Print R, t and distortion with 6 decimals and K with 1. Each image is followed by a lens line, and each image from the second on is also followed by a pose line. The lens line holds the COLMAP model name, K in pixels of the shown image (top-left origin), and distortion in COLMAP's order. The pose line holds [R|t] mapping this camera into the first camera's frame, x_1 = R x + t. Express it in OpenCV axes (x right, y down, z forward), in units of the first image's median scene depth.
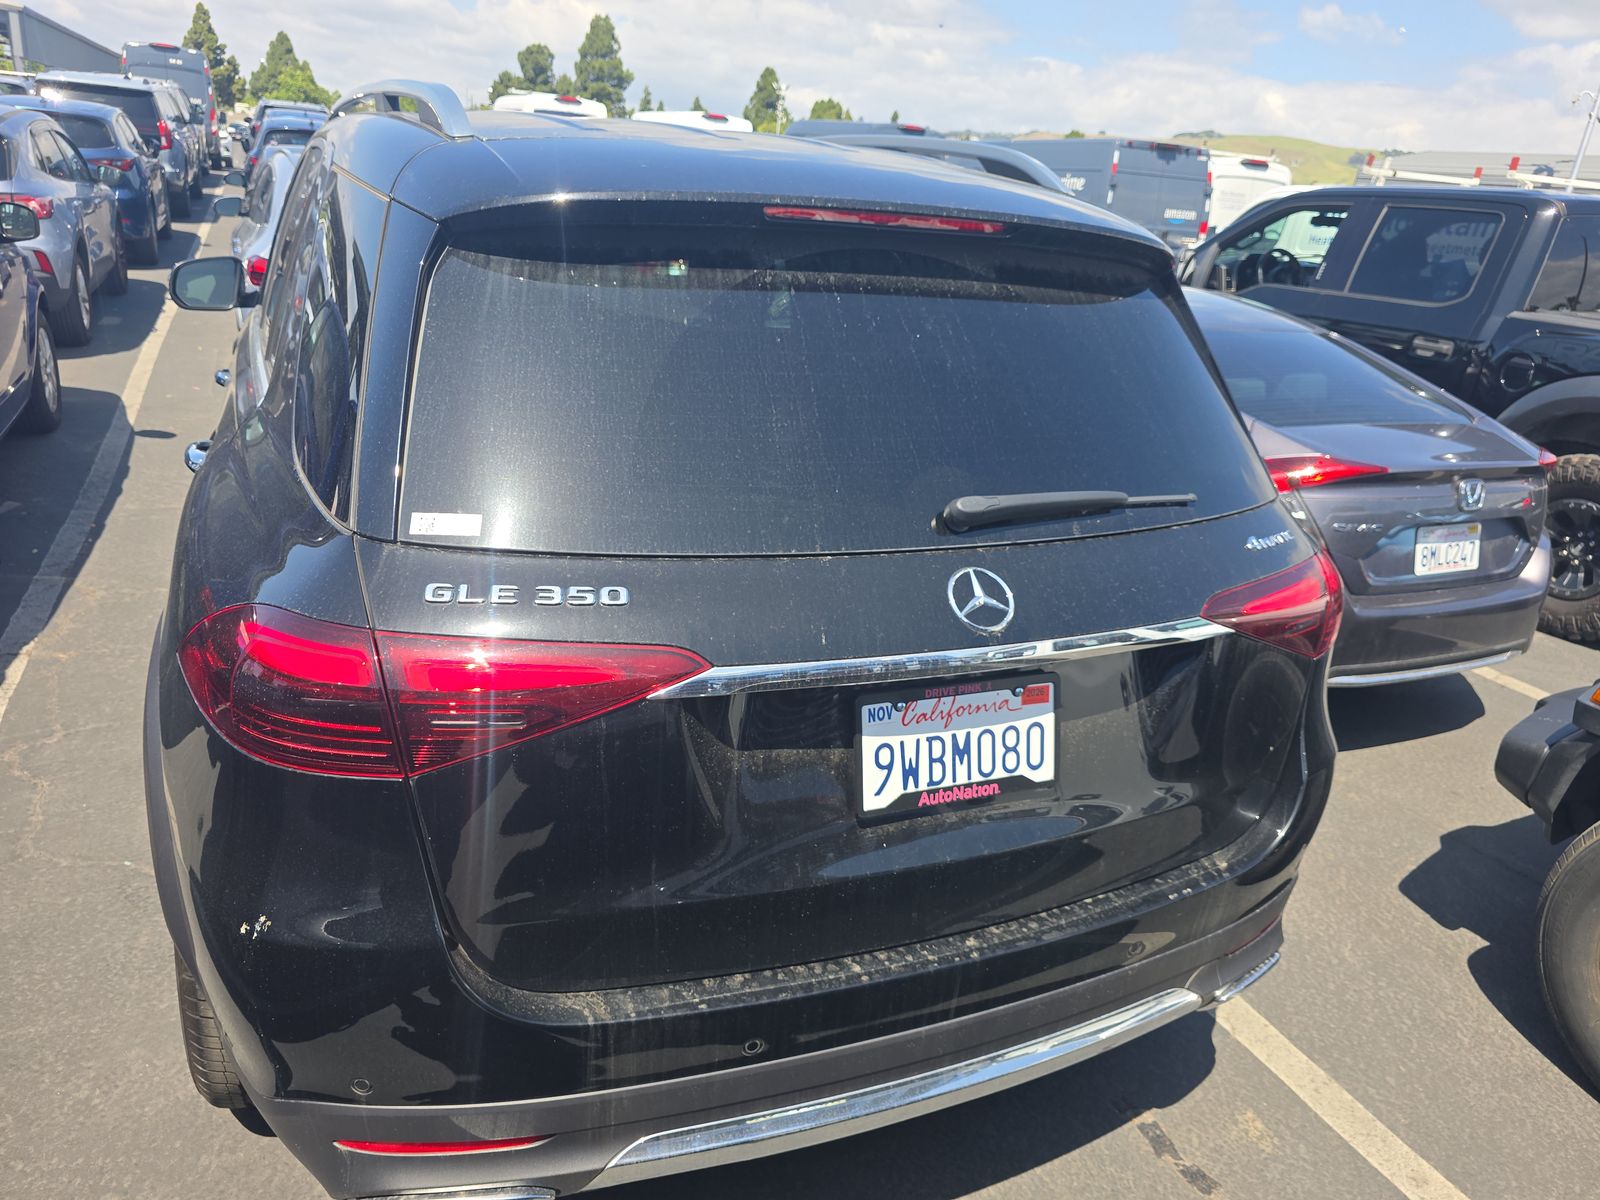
lens RADIAL K [[1103.2, 0, 800.0], [0, 1103.2, 600.0], [0, 0, 1]] dist [0.042286, -0.034901]
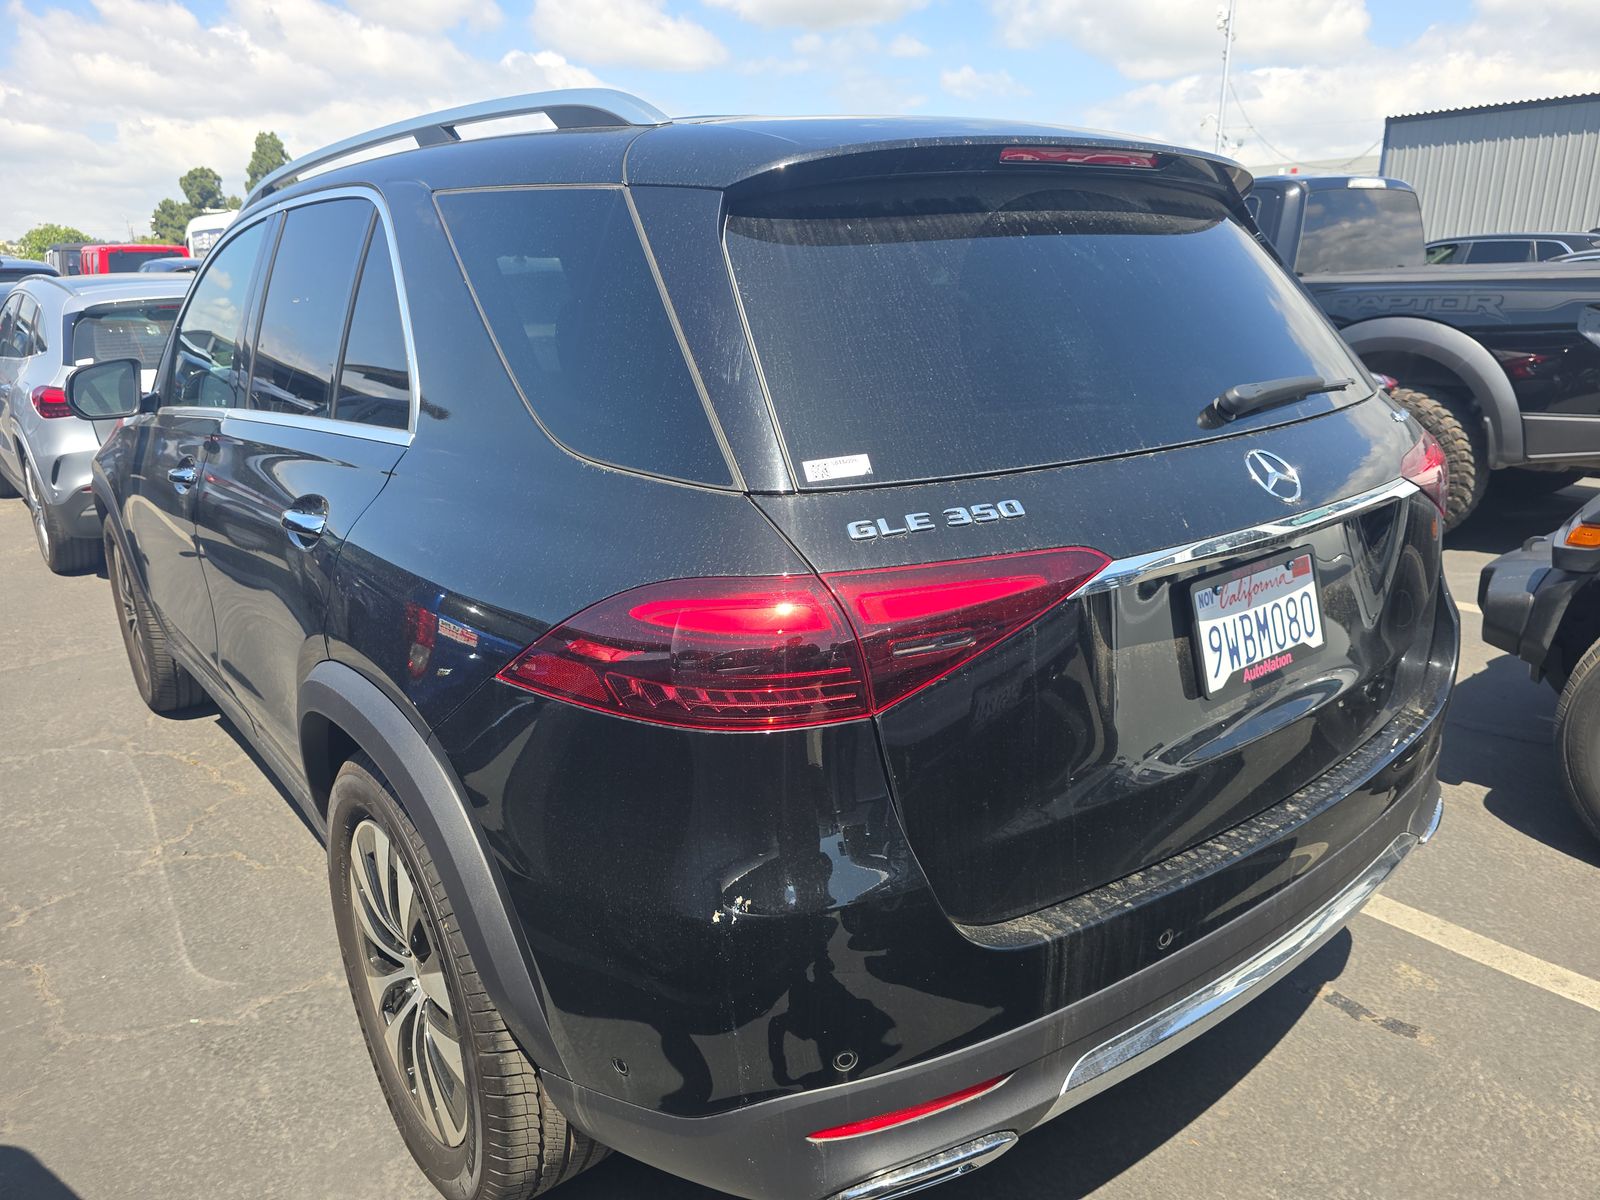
lens RADIAL K [[1113.3, 0, 800.0], [0, 1113.3, 600.0], [0, 0, 1]] dist [0.004285, 0.006935]
pose [[0.962491, -0.177062, 0.205574, -0.494032], [0.189790, 0.980848, -0.043781, 0.073521], [-0.193885, 0.081154, 0.977662, 0.034449]]
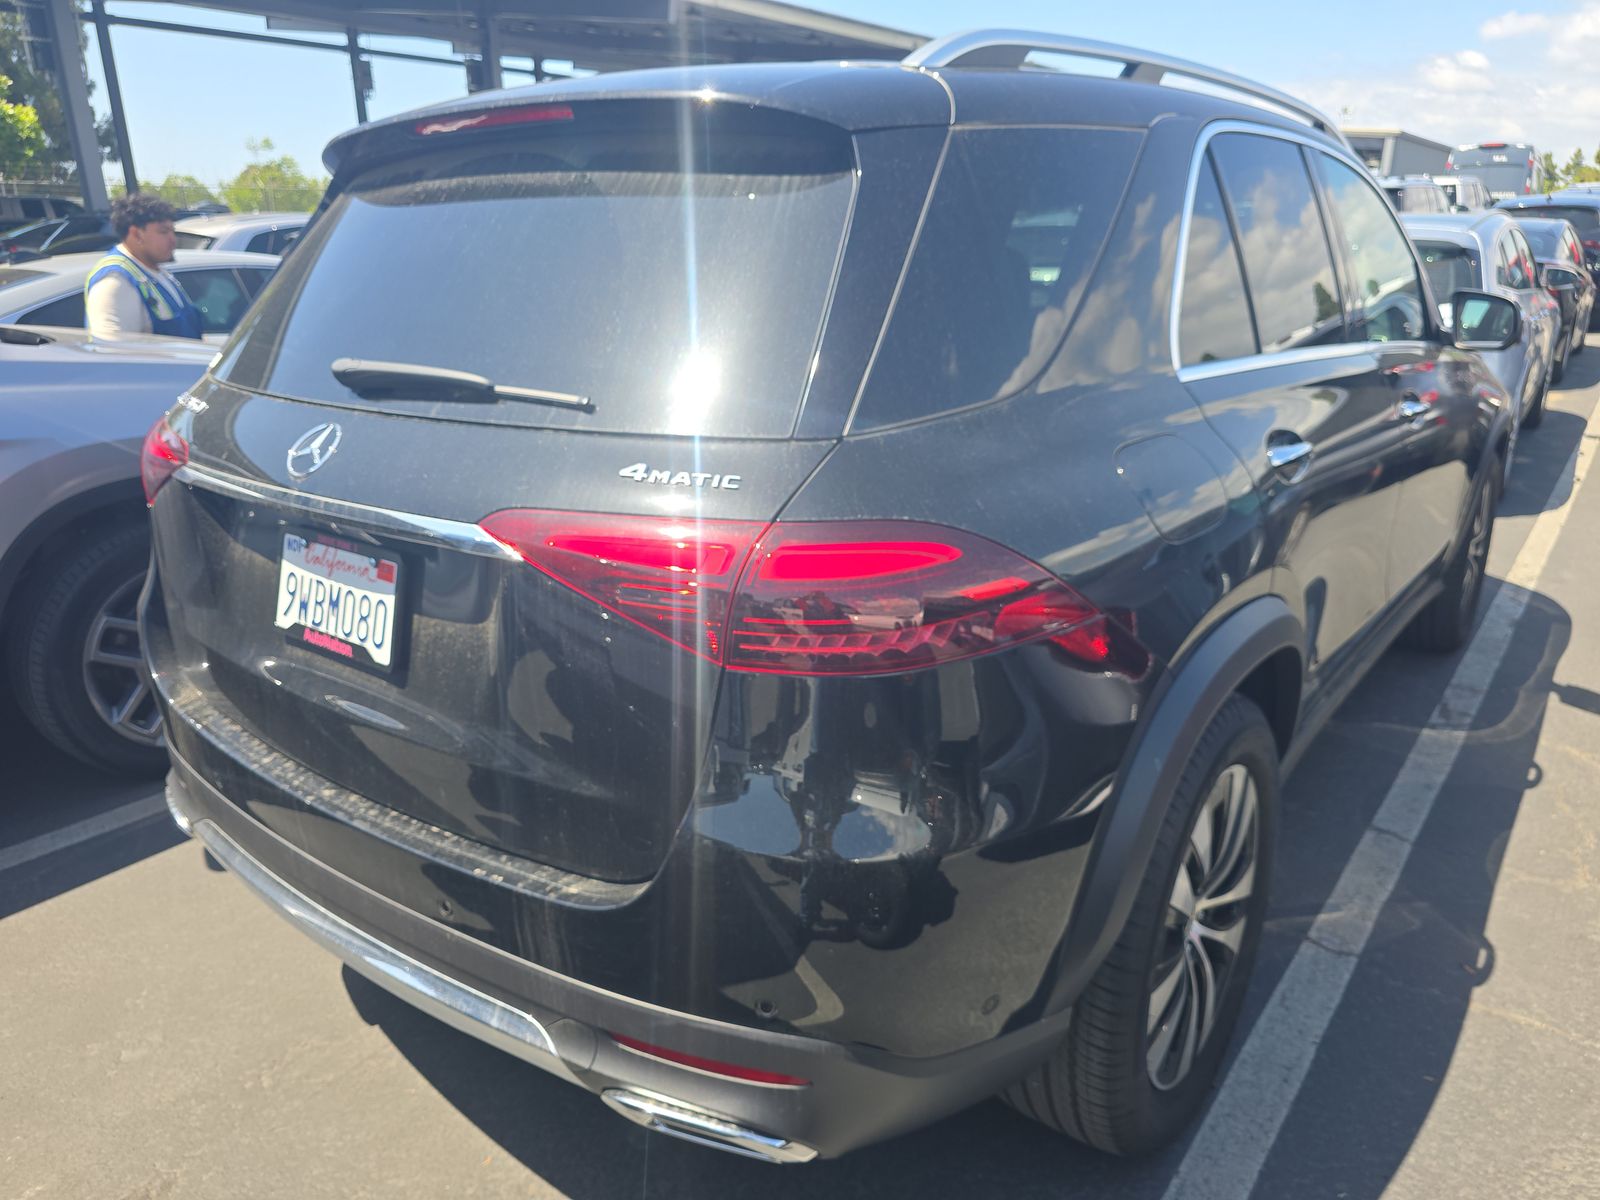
lens RADIAL K [[1113.3, 0, 800.0], [0, 1113.3, 600.0], [0, 0, 1]] dist [0.004285, 0.006935]
pose [[0.471682, 0.186542, -0.861811, 1.262256], [-0.263545, 0.962515, 0.064097, -0.051522], [0.841463, 0.196893, 0.503164, 0.829356]]
